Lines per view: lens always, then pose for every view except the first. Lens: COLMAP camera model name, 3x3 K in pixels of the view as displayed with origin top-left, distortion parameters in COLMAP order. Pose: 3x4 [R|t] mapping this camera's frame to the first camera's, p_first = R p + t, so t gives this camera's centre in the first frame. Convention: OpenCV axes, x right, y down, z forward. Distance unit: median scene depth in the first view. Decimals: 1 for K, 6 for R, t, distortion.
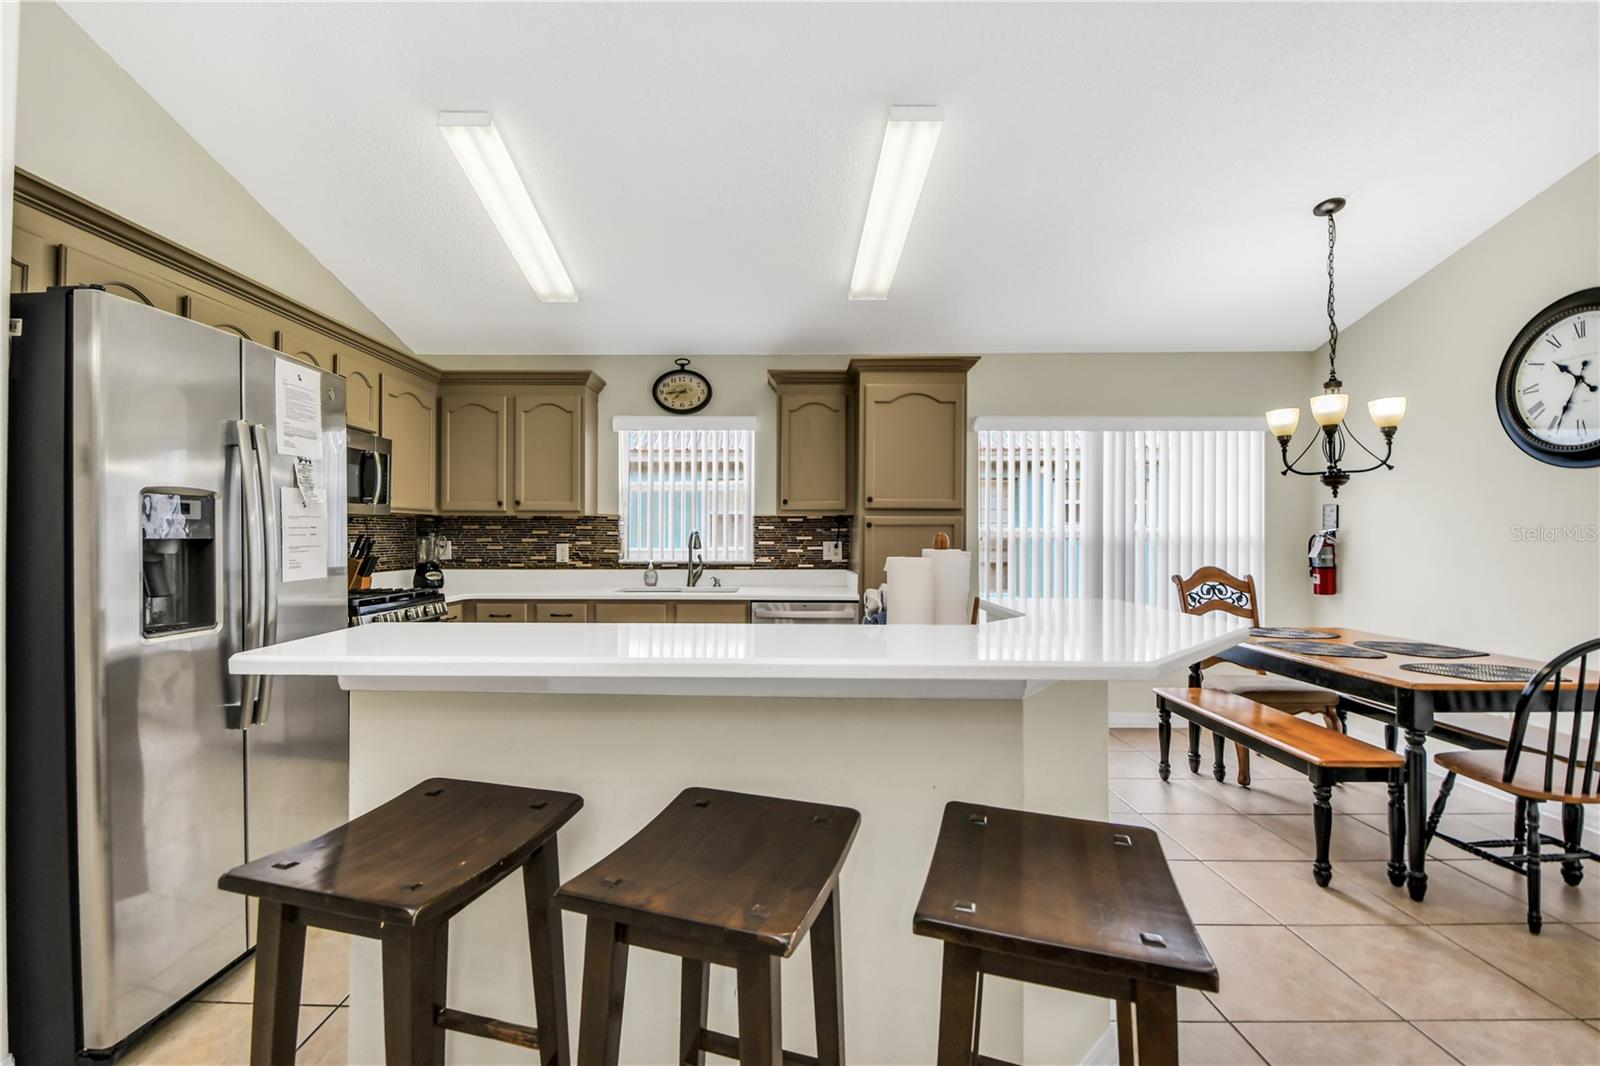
lens RADIAL K [[699.0, 0, 768.4], [0, 699.0, 537.4], [0, 0, 1]] dist [0.010239, -0.012683]
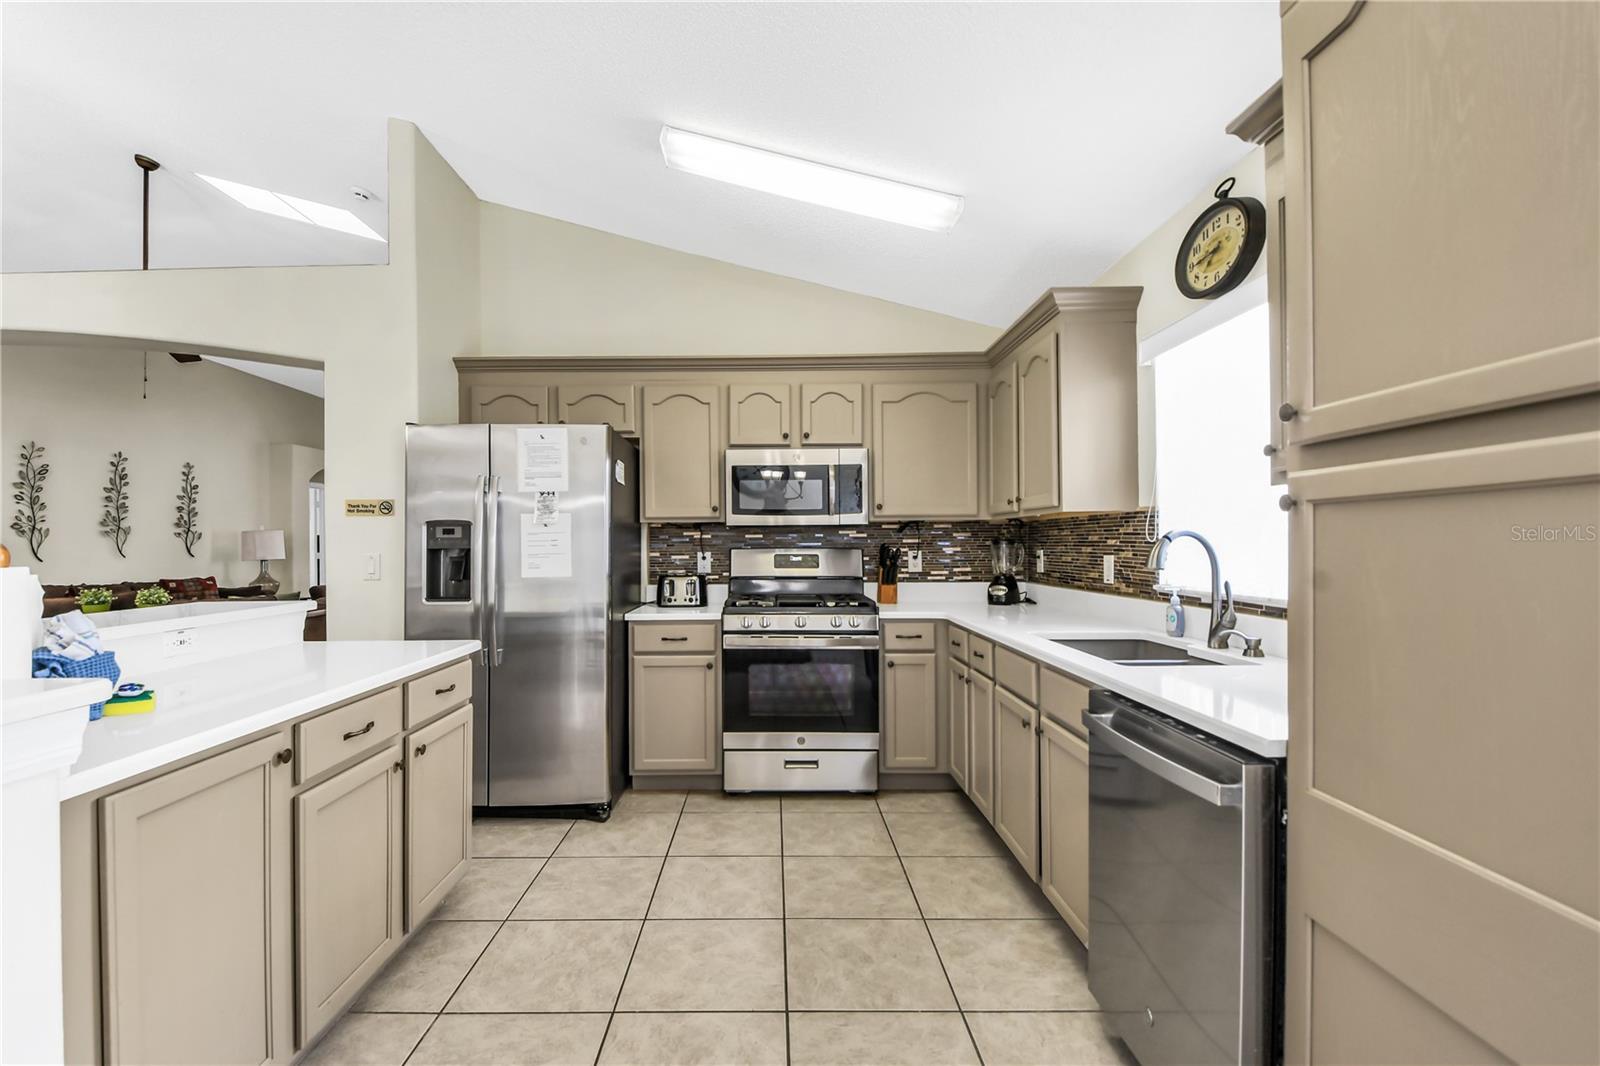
lens RADIAL K [[704.6, 0, 773.0], [0, 704.6, 541.5], [0, 0, 1]] dist [0.006743, -0.007937]
pose [[0.015469, -0.006758, -0.999858, 0.373529], [0.003527, 0.999971, -0.006704, -0.000434], [0.999874, -0.003423, 0.015492, 0.688544]]
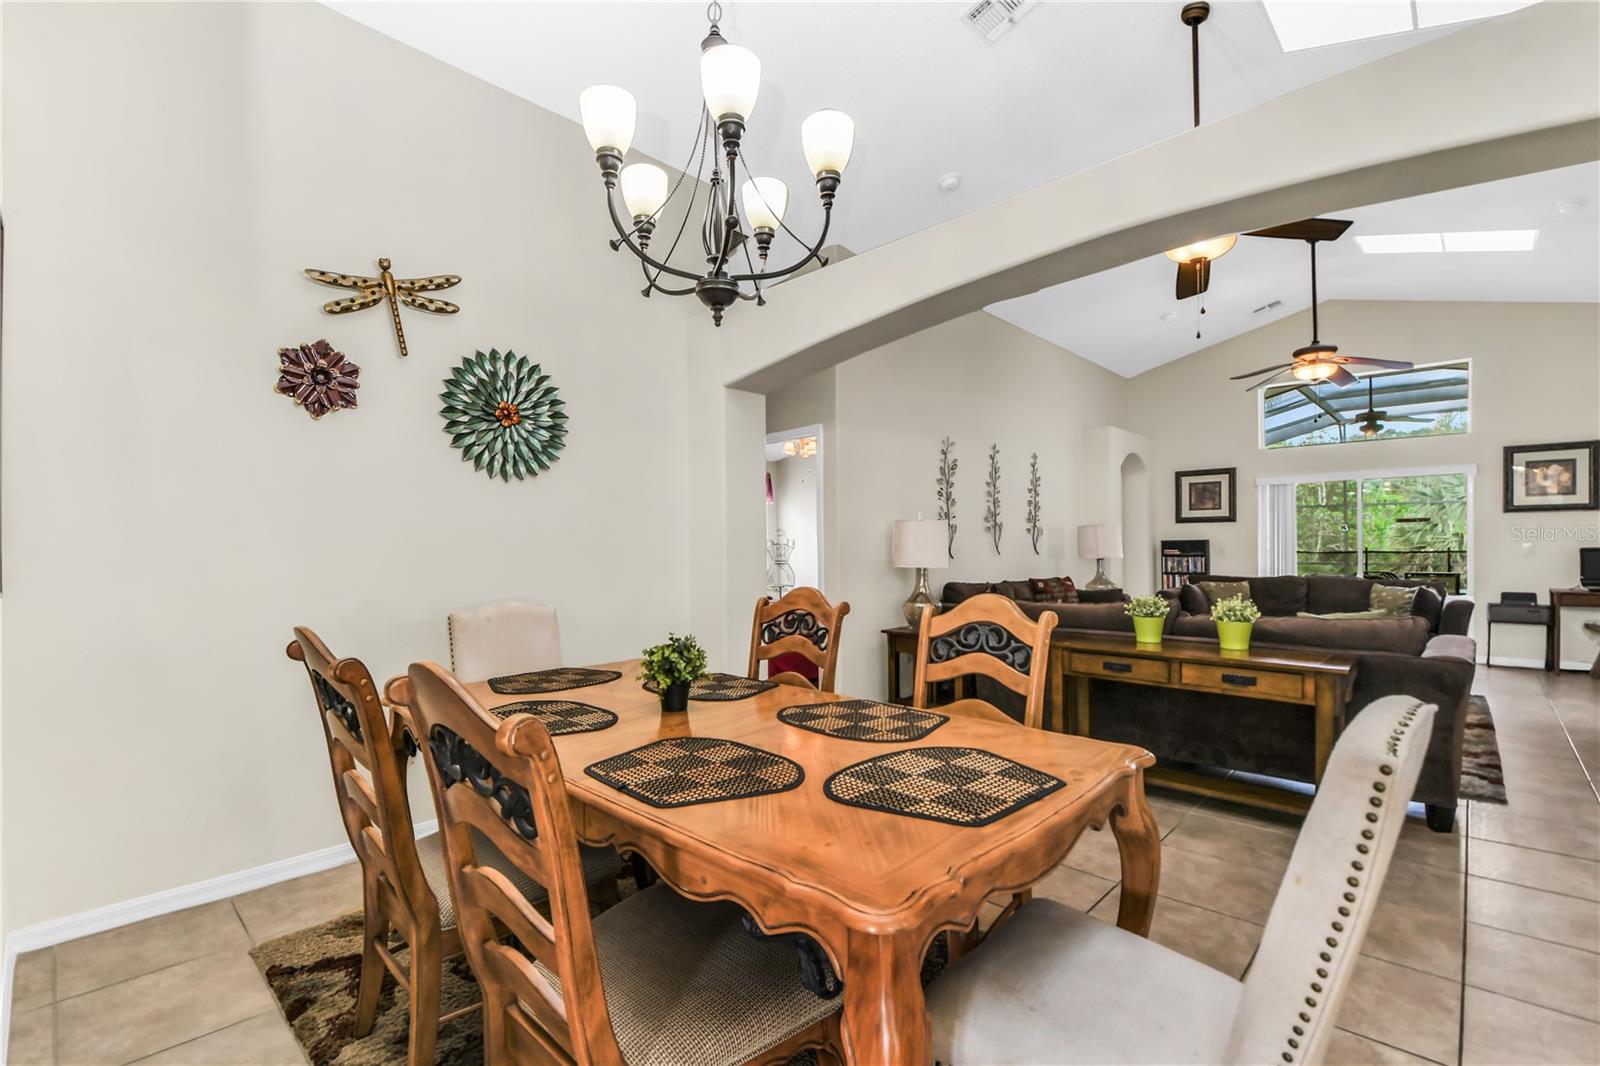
lens RADIAL K [[699.0, 0, 769.3], [0, 699.0, 558.0], [0, 0, 1]] dist [0.010239, -0.012683]
pose [[-0.700176, 0.014806, -0.713817, 0.183057], [0.006246, 0.999874, 0.014613, 0.001437], [0.713943, 0.005774, -0.700180, -0.025420]]
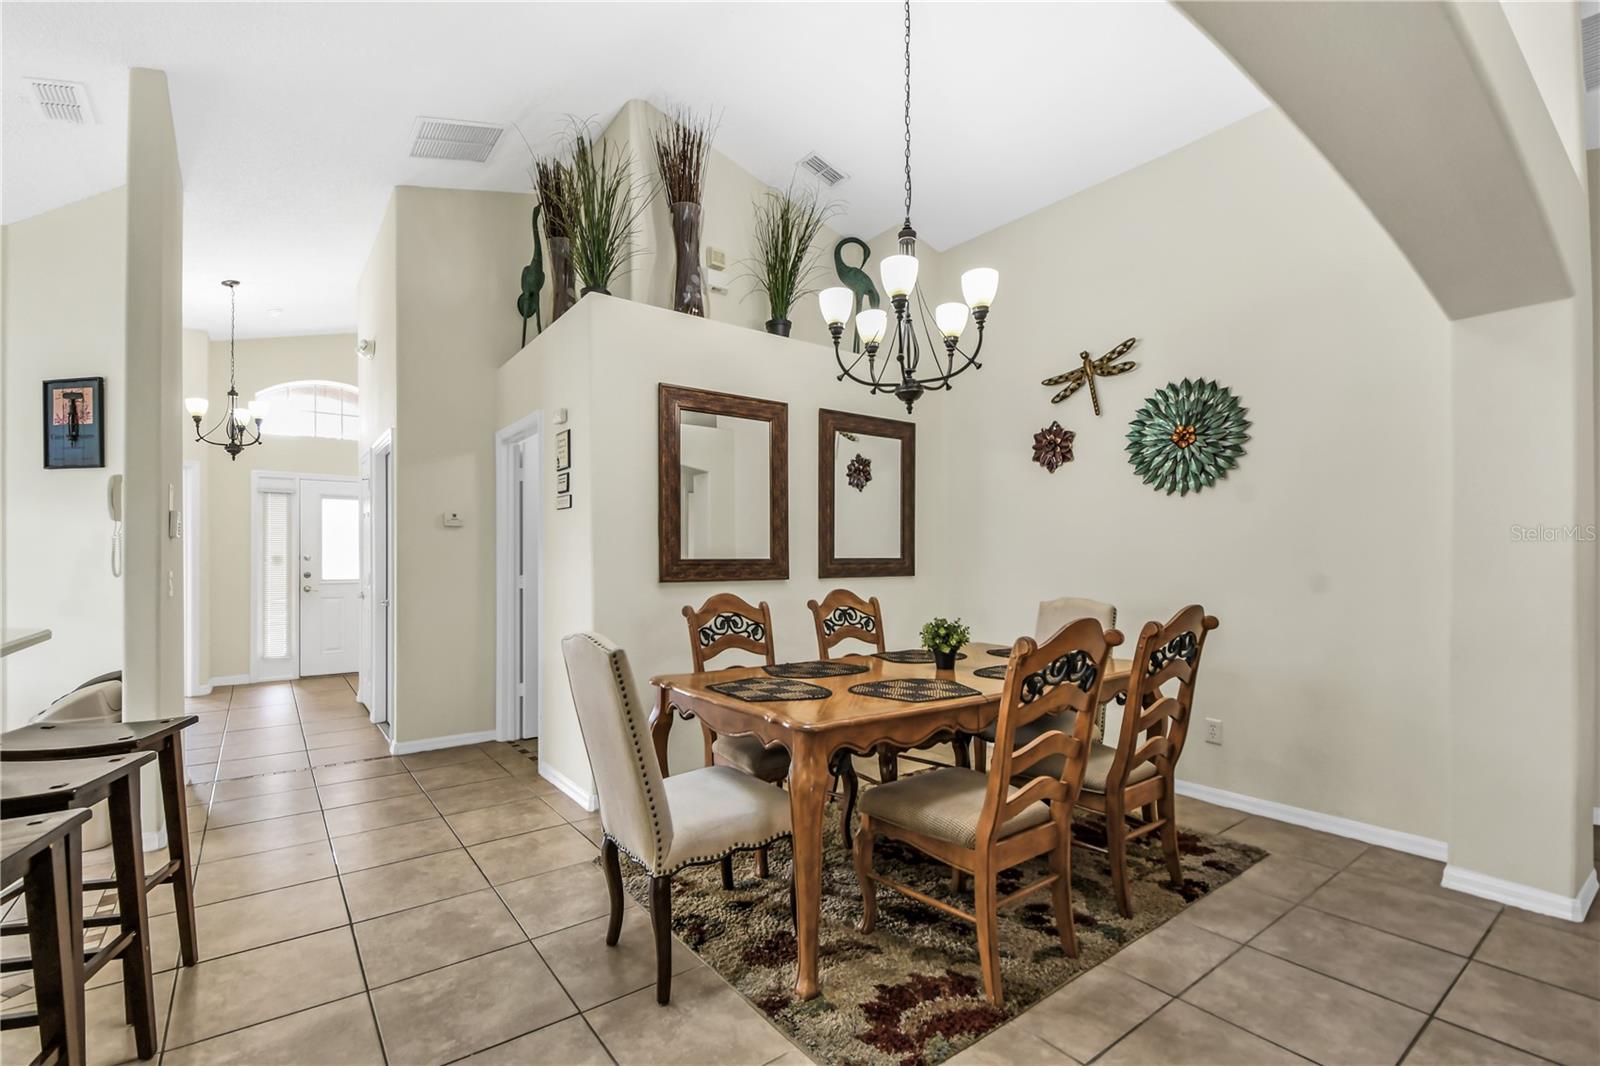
lens RADIAL K [[704.6, 0, 772.5], [0, 704.6, 553.9], [0, 0, 1]] dist [0.006743, -0.007937]
pose [[-0.598041, 0.005742, 0.801445, -0.498495], [0.005910, 0.999979, -0.002754, -0.001890], [-0.801444, 0.003089, -0.598062, 0.141449]]
